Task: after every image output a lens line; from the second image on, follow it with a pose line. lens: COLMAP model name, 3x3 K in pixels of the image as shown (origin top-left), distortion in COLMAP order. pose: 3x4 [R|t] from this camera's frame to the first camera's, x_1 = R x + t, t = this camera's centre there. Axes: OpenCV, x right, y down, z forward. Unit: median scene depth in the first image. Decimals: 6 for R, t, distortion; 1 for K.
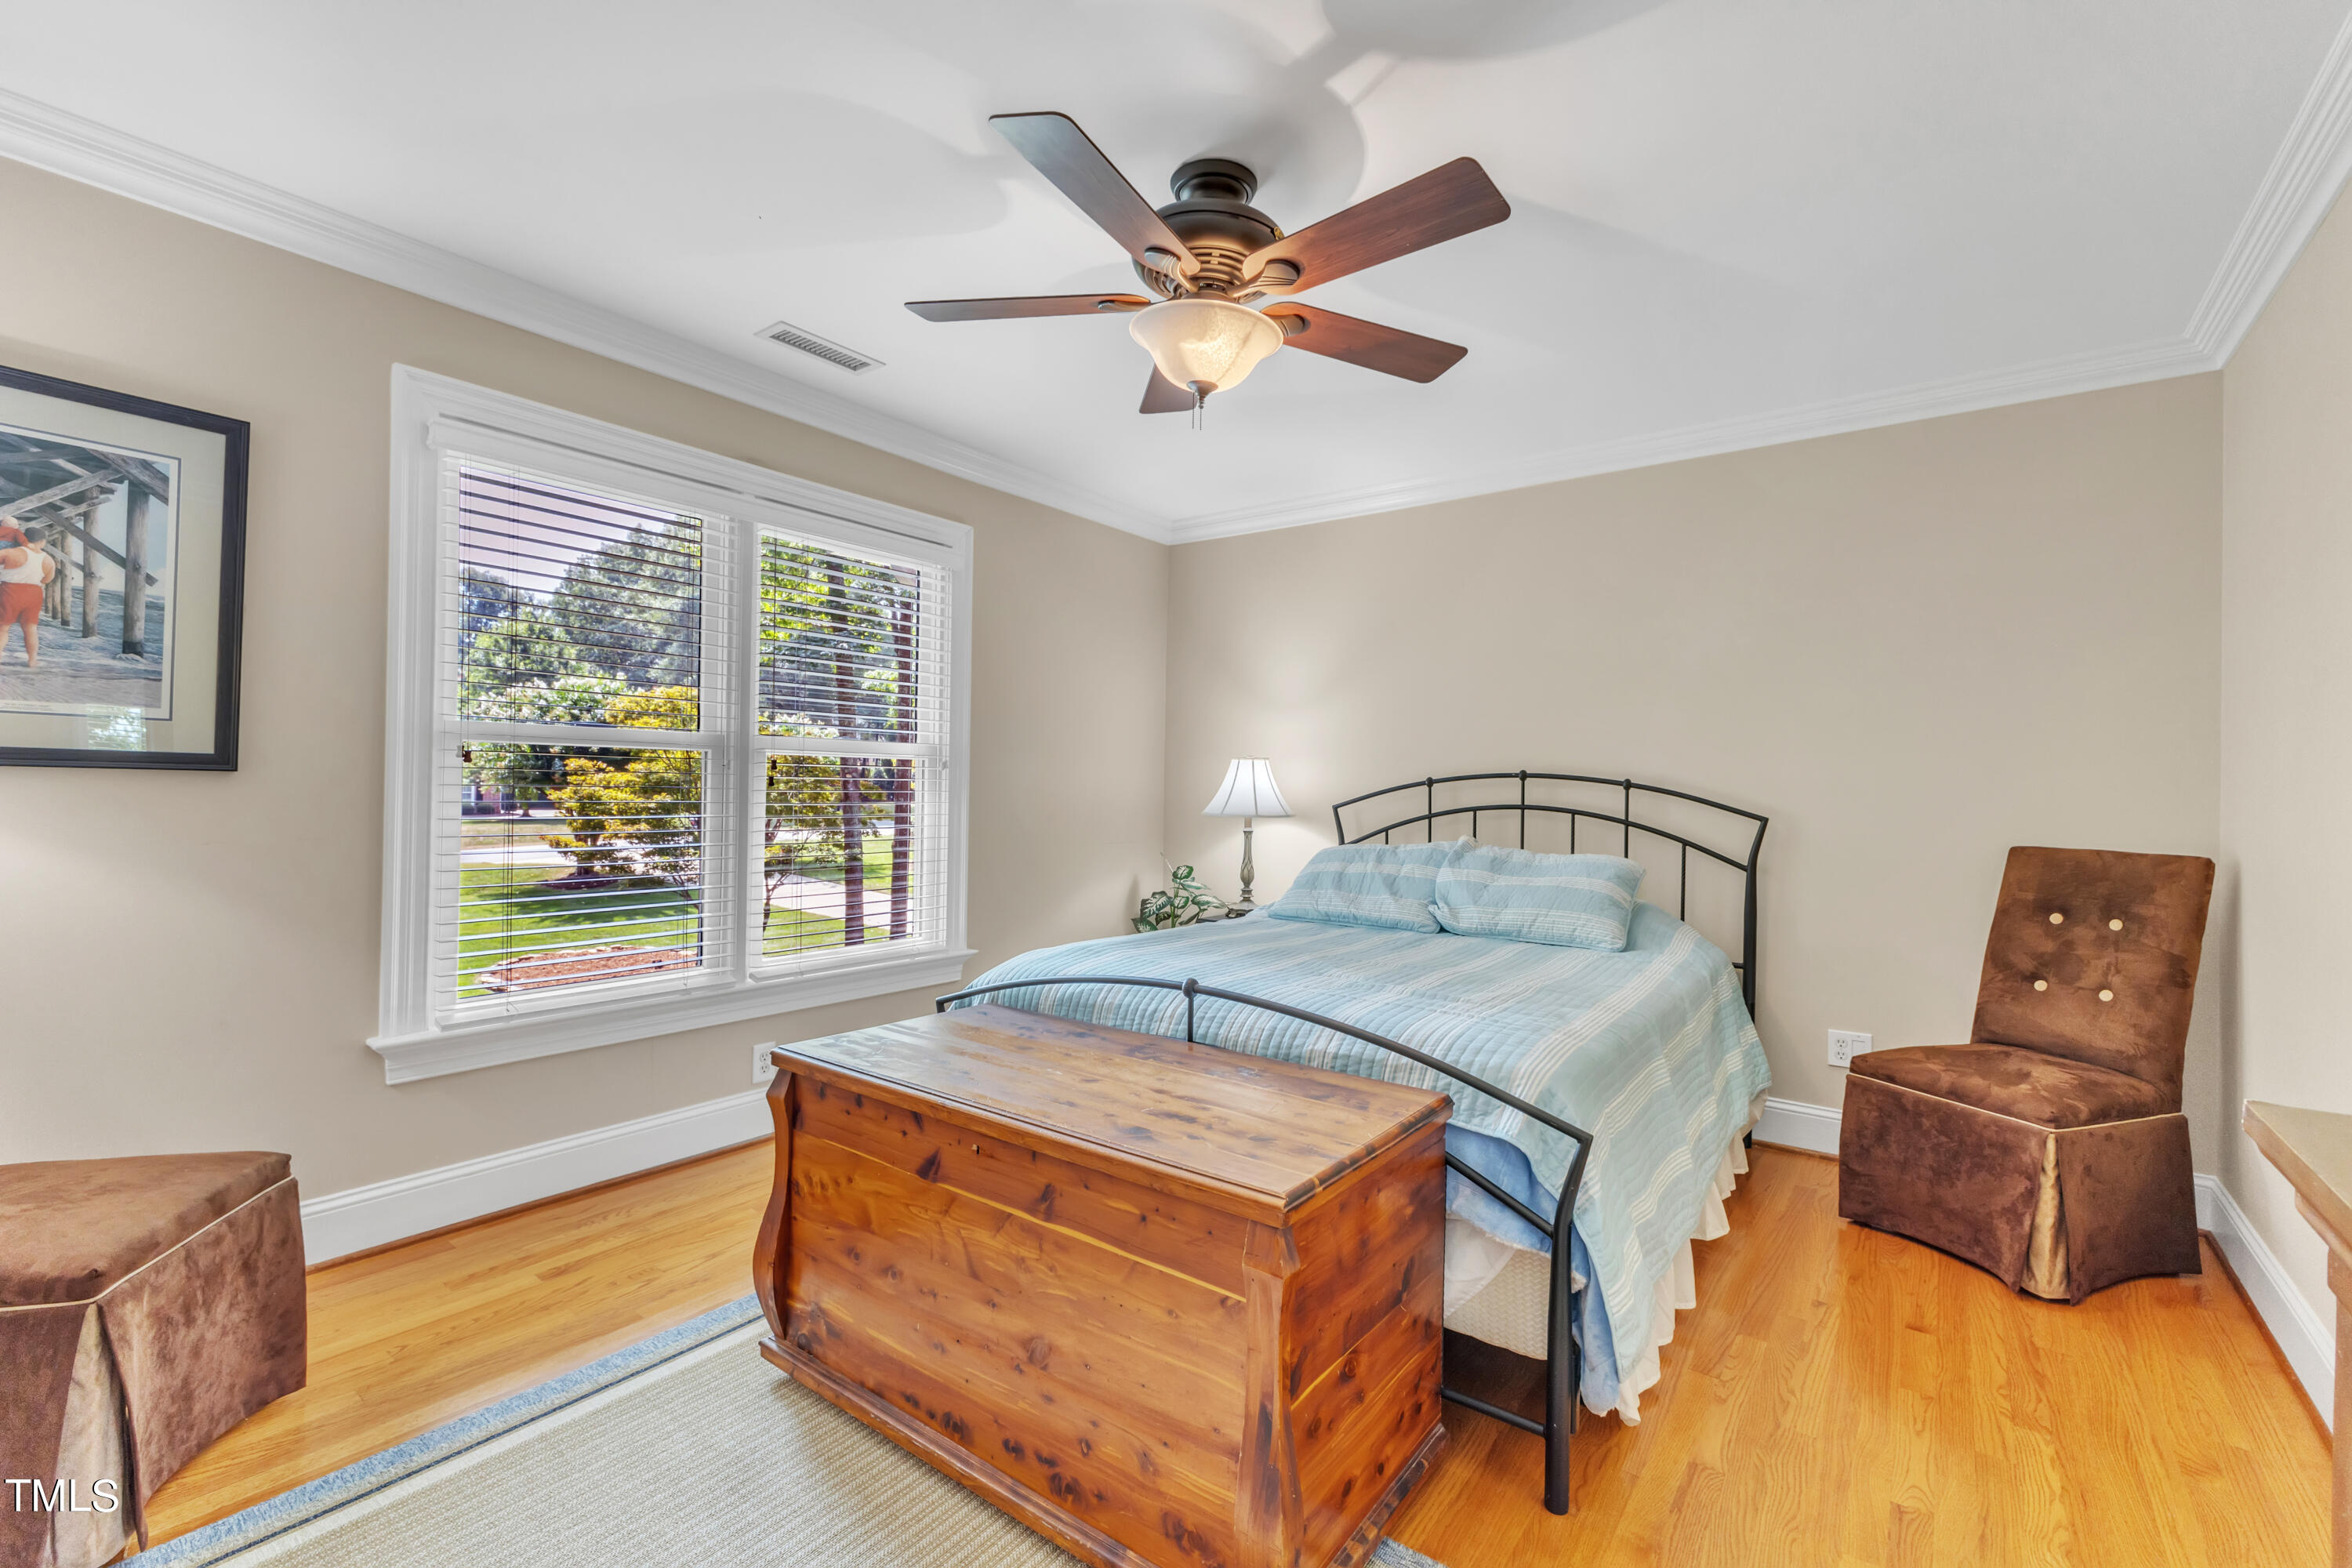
lens RADIAL K [[1022.2, 0, 1164.1], [0, 1022.2, 782.3], [0, 0, 1]] dist [0.004334, 0.000150]
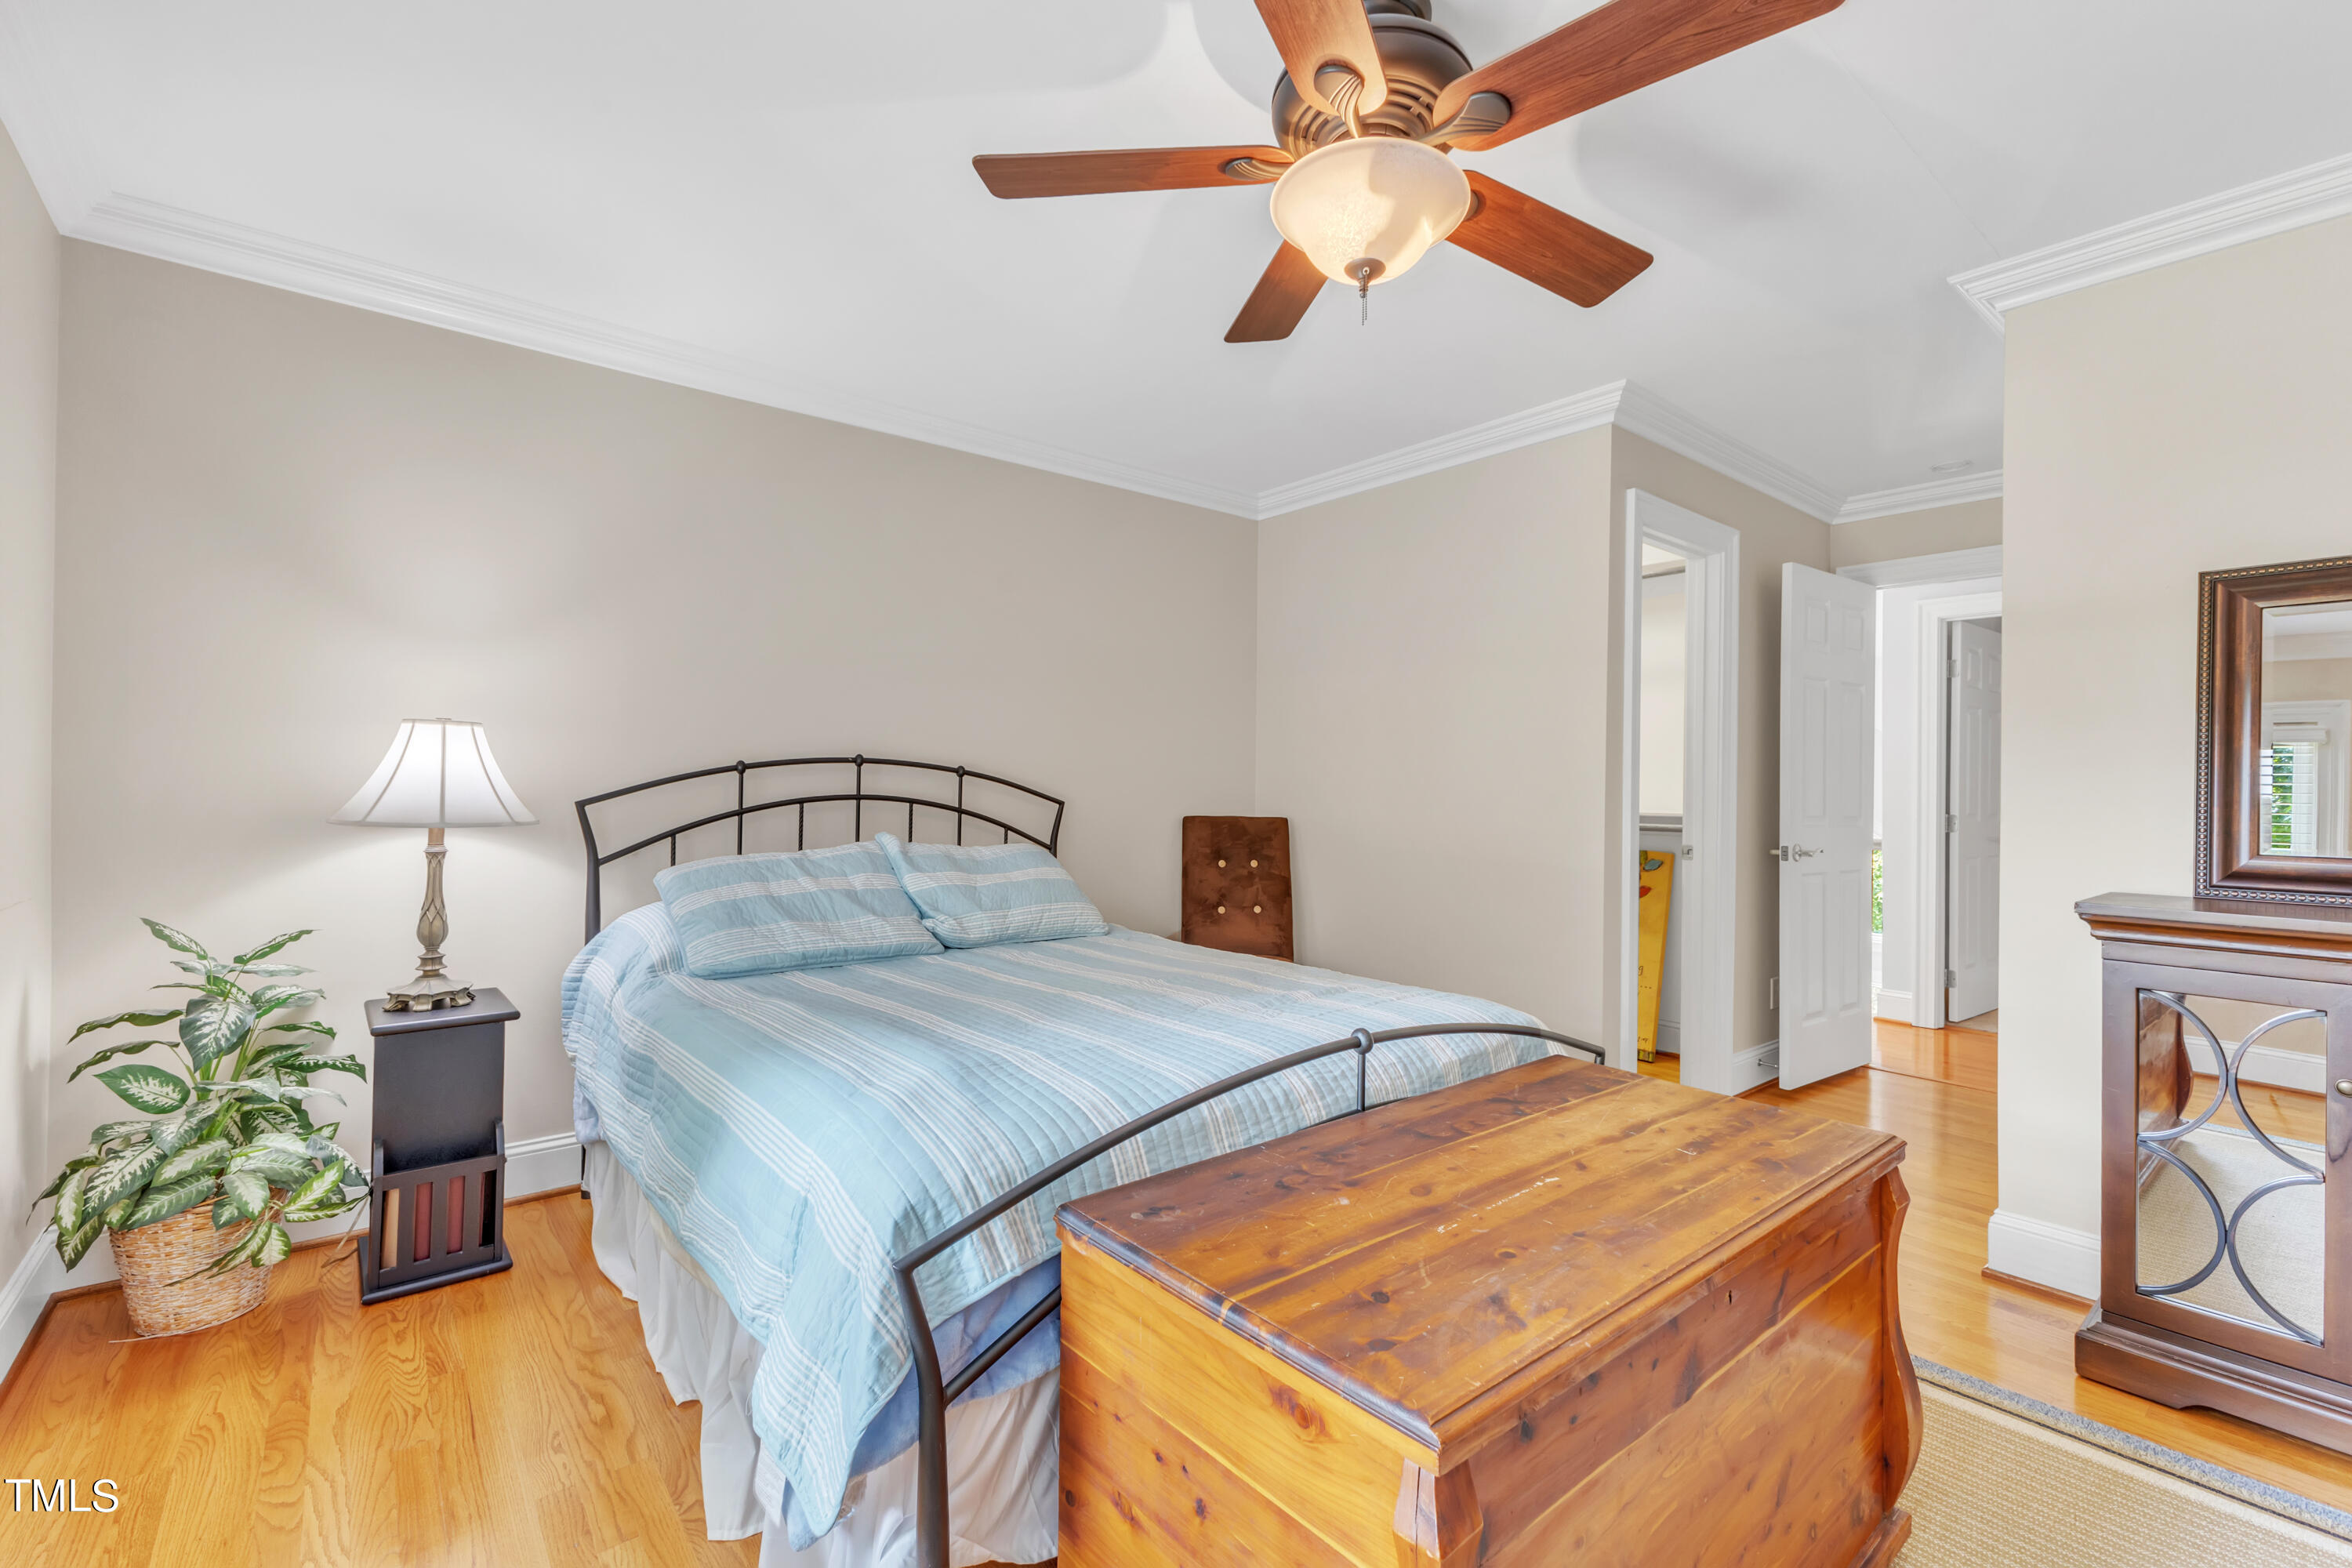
lens RADIAL K [[1022.2, 0, 1167.6], [0, 1022.2, 784.8], [0, 0, 1]] dist [0.004334, 0.000150]
pose [[0.232787, -0.012432, 0.972448, -0.453272], [-0.007846, 0.999862, 0.014661, -0.000859], [-0.972496, -0.011043, 0.232657, 0.579260]]
